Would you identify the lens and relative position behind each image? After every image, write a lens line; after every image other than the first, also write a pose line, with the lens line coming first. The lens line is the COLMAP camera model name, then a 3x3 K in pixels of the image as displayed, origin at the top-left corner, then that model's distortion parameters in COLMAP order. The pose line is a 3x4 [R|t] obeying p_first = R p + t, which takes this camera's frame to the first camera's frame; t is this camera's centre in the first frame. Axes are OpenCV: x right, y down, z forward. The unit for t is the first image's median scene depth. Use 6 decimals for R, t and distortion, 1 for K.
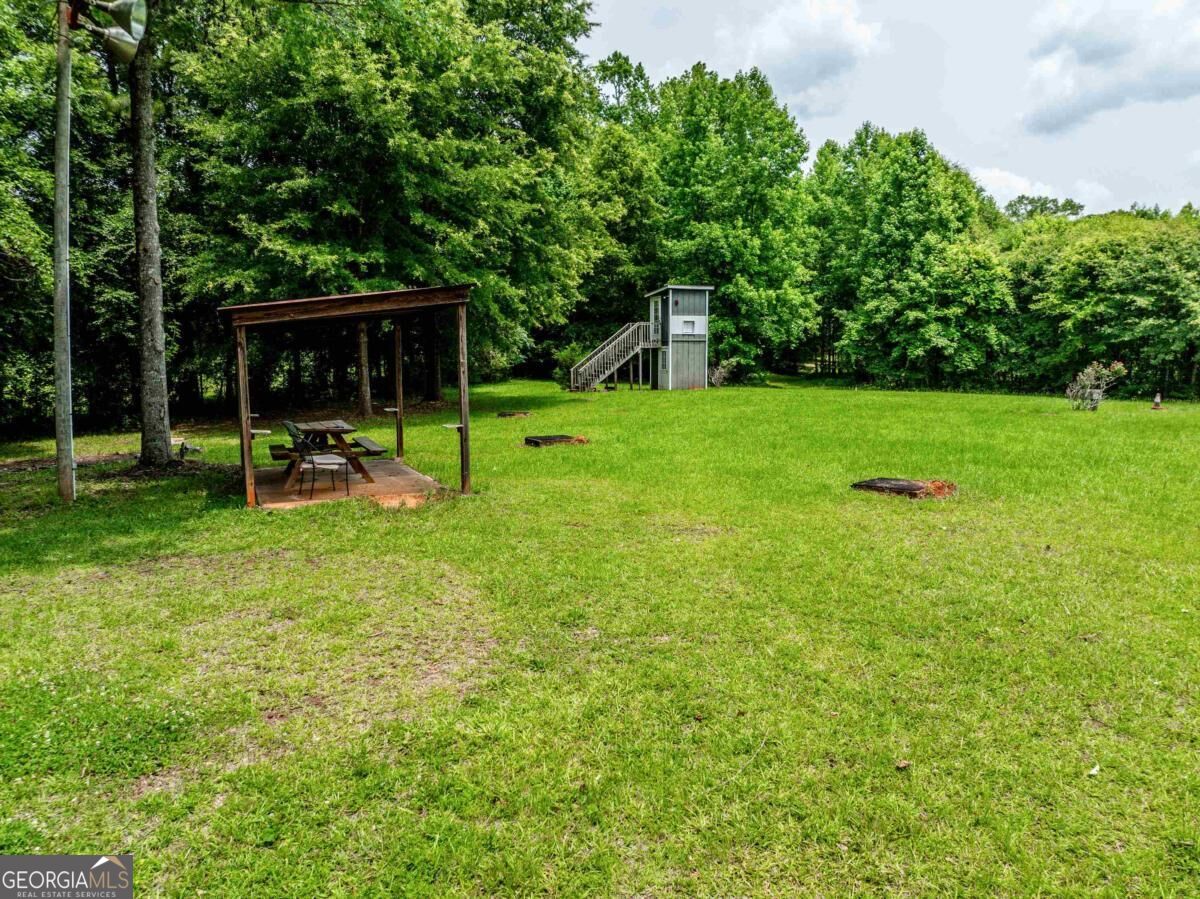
lens RADIAL K [[841.4, 0, 594.0], [0, 841.4, 455.9], [0, 0, 1]] dist [-0.005620, 0.005211]
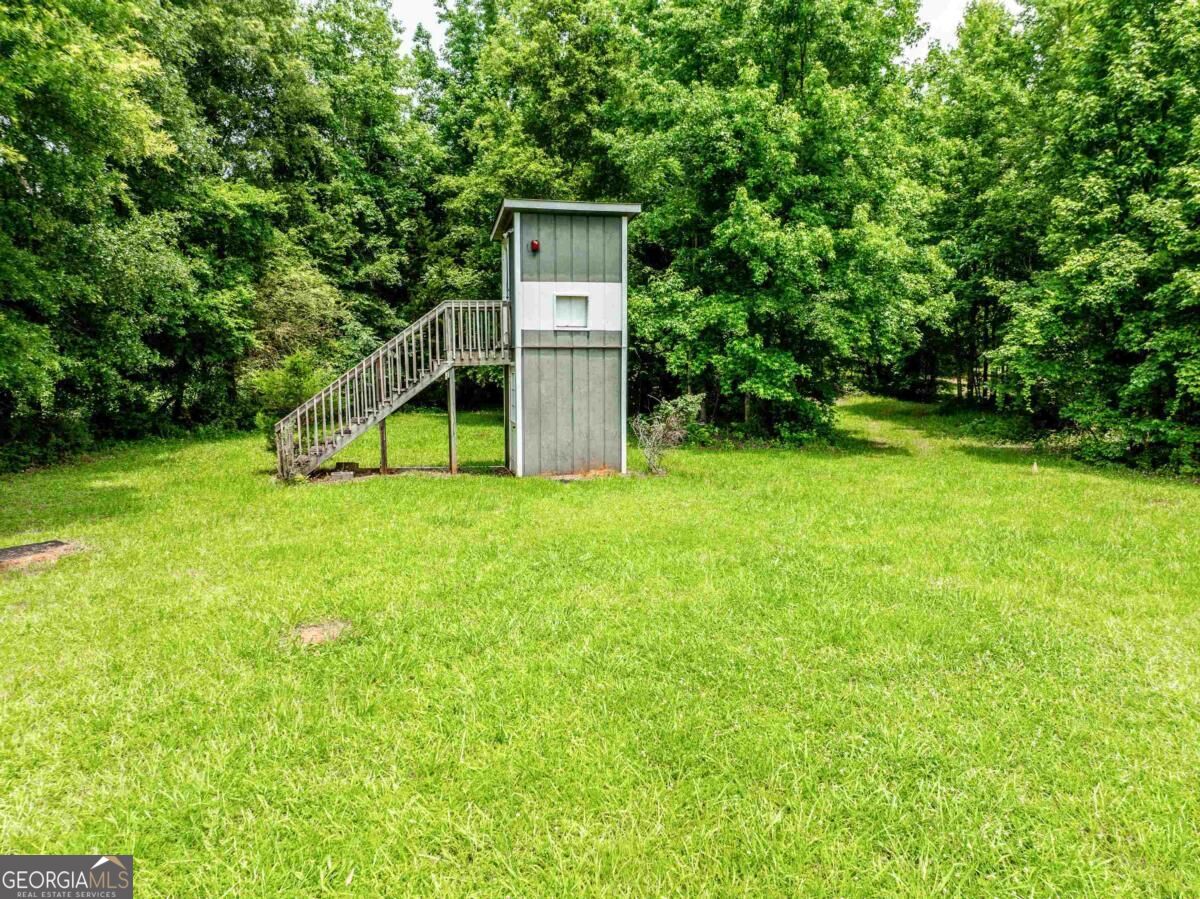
lens RADIAL K [[841.4, 0, 608.5], [0, 841.4, 438.3], [0, 0, 1]] dist [-0.005620, 0.005211]
pose [[0.986597, 0.020595, -0.161869, 0.167487], [-0.024034, 0.999524, -0.019317, -0.077196], [0.161394, 0.022948, 0.986623, 0.546242]]
